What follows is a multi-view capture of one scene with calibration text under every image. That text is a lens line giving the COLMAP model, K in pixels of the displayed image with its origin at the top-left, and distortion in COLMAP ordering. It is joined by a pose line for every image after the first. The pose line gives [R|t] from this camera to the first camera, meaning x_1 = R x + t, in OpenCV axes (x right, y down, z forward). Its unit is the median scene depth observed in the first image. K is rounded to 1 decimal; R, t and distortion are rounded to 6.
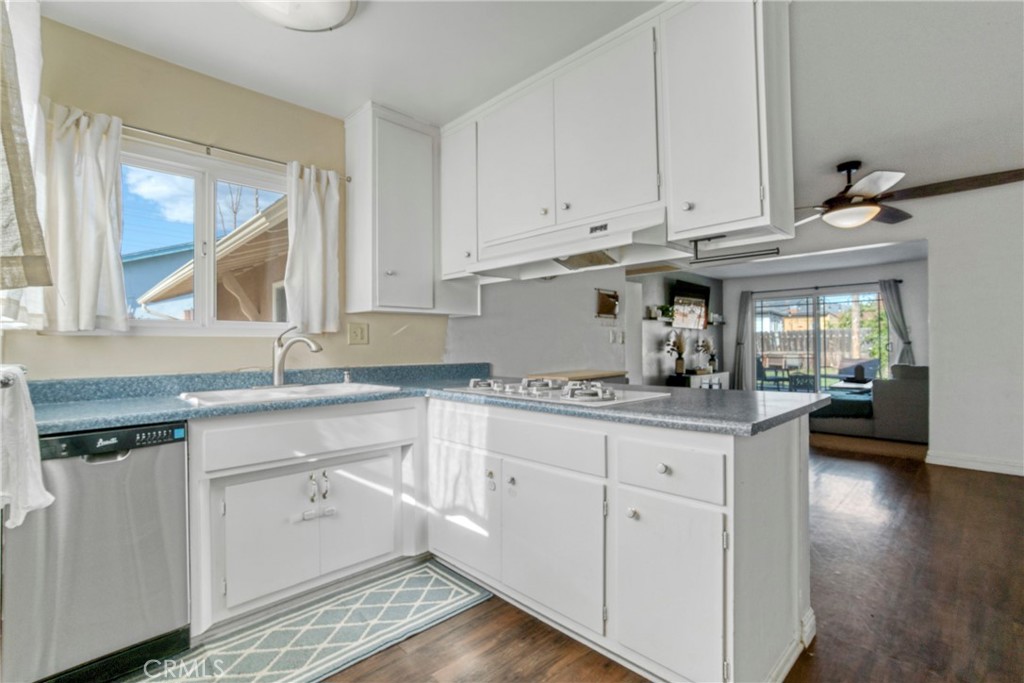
lens RADIAL K [[469.9, 0, 512.0], [0, 469.9, 341.5], [0, 0, 1]] dist [0.000446, 0.000020]
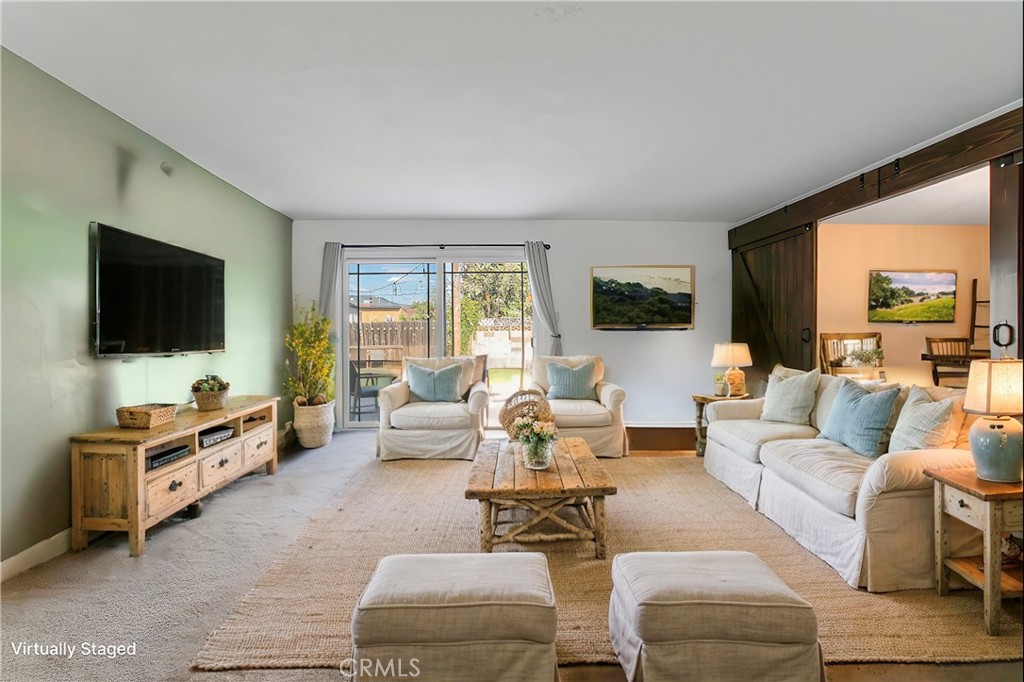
lens RADIAL K [[469.9, 0, 512.0], [0, 469.9, 341.0], [0, 0, 1]] dist [0.000446, 0.000020]
pose [[0.662881, -0.004307, 0.748712, 0.244971], [-0.005950, 0.999922, 0.011020, 0.003069], [-0.748701, -0.011760, 0.662804, 0.519624]]
